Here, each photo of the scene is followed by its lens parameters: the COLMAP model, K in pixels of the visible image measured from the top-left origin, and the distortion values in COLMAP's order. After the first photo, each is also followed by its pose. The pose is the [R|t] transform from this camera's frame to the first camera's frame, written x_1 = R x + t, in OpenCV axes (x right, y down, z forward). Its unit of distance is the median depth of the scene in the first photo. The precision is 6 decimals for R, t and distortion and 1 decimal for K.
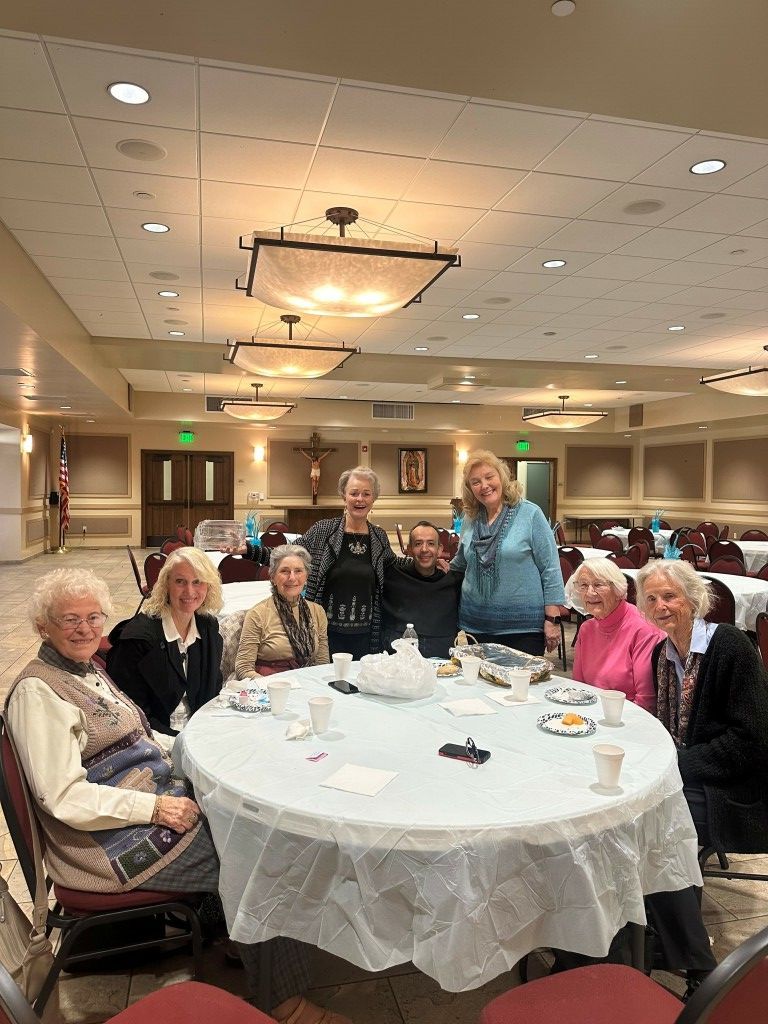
lens RADIAL K [[726.5, 0, 389.1], [0, 726.5, 507.5], [0, 0, 1]] dist [0.059602, -0.045446]
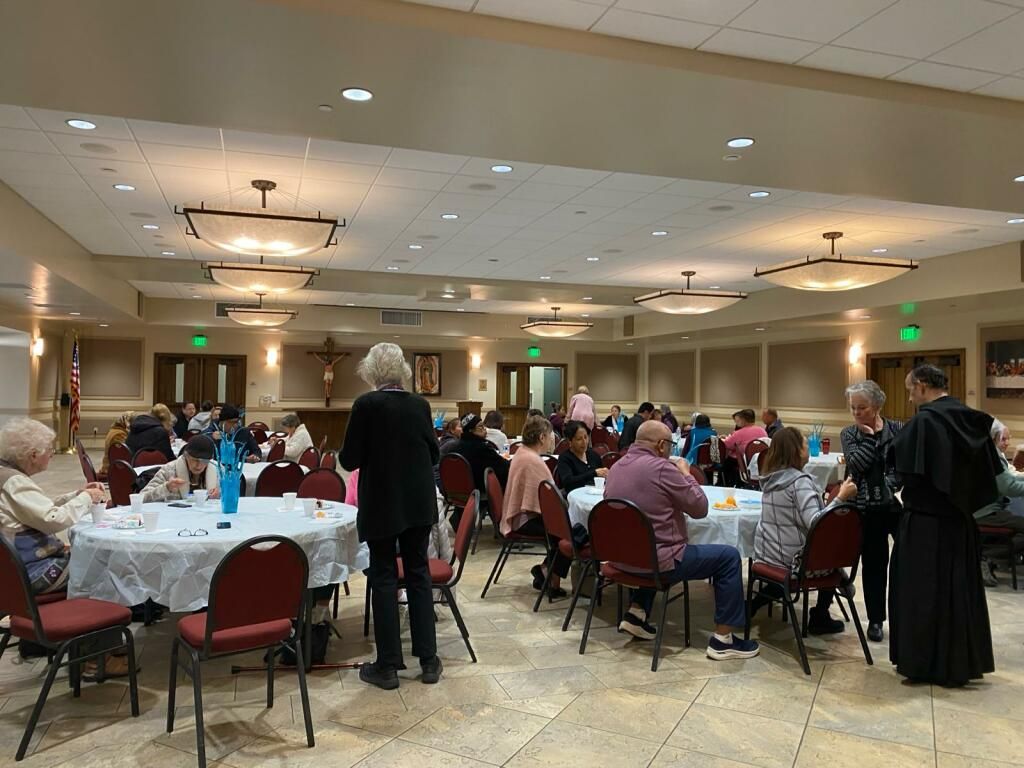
lens RADIAL K [[788.1, 0, 511.3], [0, 788.1, 364.2], [0, 0, 1]] dist [0.044545, -0.033982]
pose [[0.998257, 0.007907, 0.058481, 0.096105], [-0.004155, 0.997941, -0.064003, 0.006338], [-0.058866, 0.063649, 0.996235, -0.141042]]
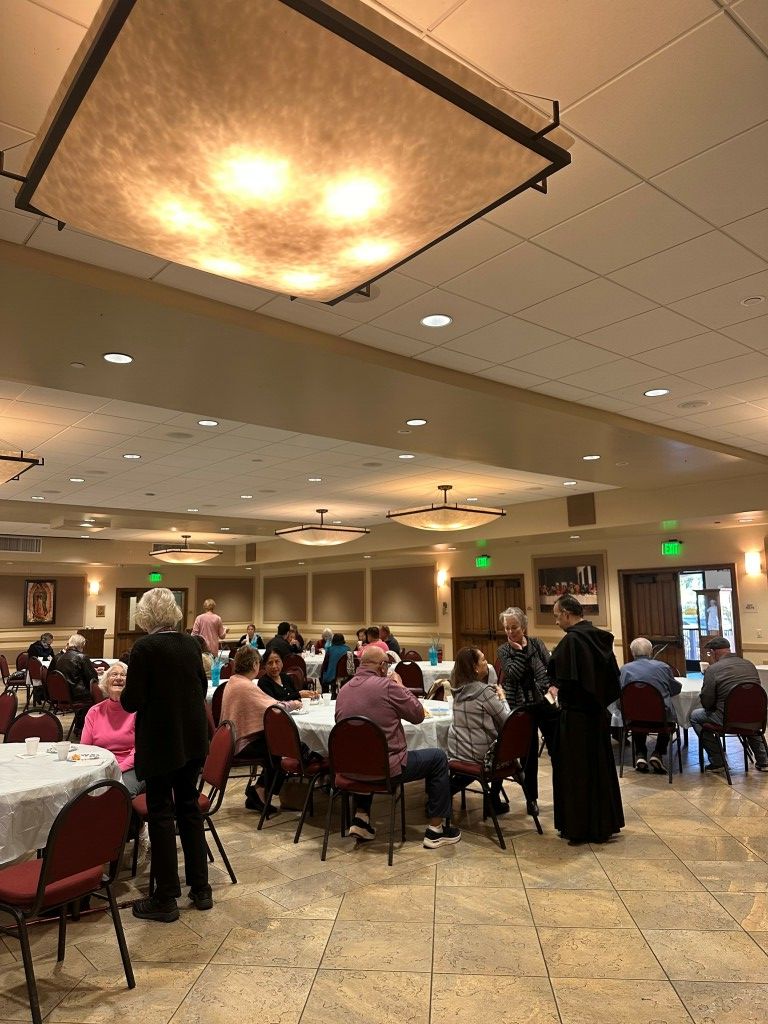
lens RADIAL K [[726.5, 0, 382.4], [0, 726.5, 495.0], [0, 0, 1]] dist [0.059602, -0.045446]
pose [[0.905338, 0.047353, 0.422043, 0.027769], [0.031305, 0.983620, -0.177515, -0.000889], [-0.423536, 0.173923, 0.889026, -0.155226]]
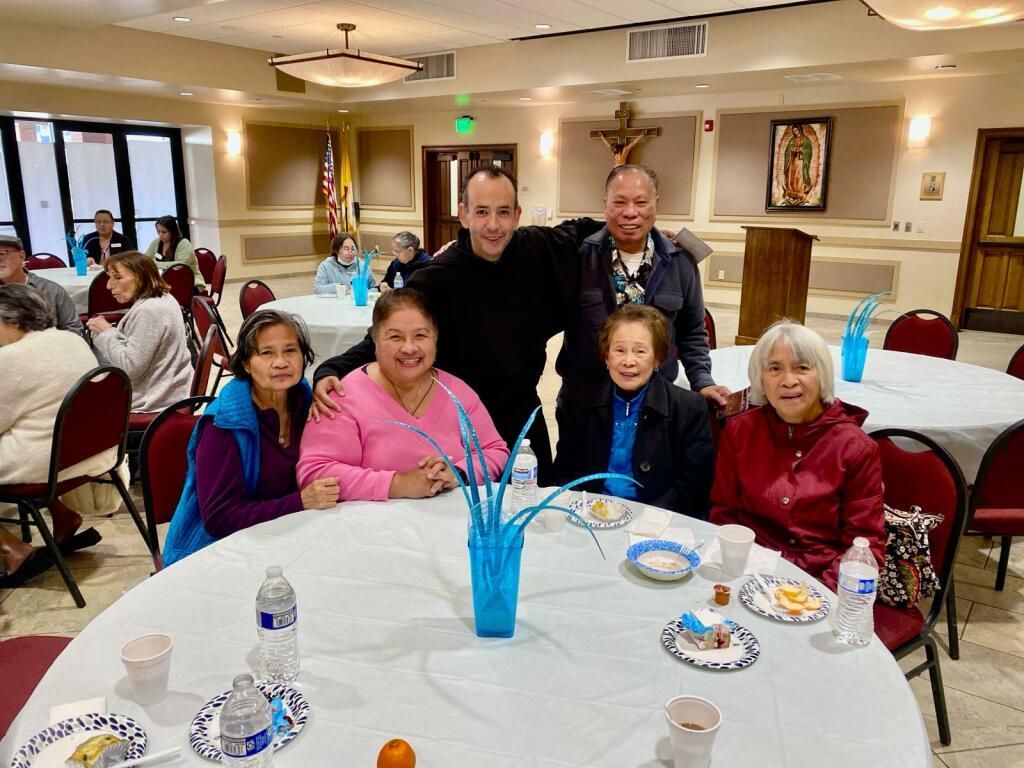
lens RADIAL K [[788.1, 0, 523.8], [0, 788.1, 376.8], [0, 0, 1]] dist [0.044545, -0.033982]
pose [[0.640894, 0.178431, -0.746603, 0.379231], [-0.022332, 0.976532, 0.214212, -0.023989], [0.767304, -0.120614, 0.629839, 0.543883]]
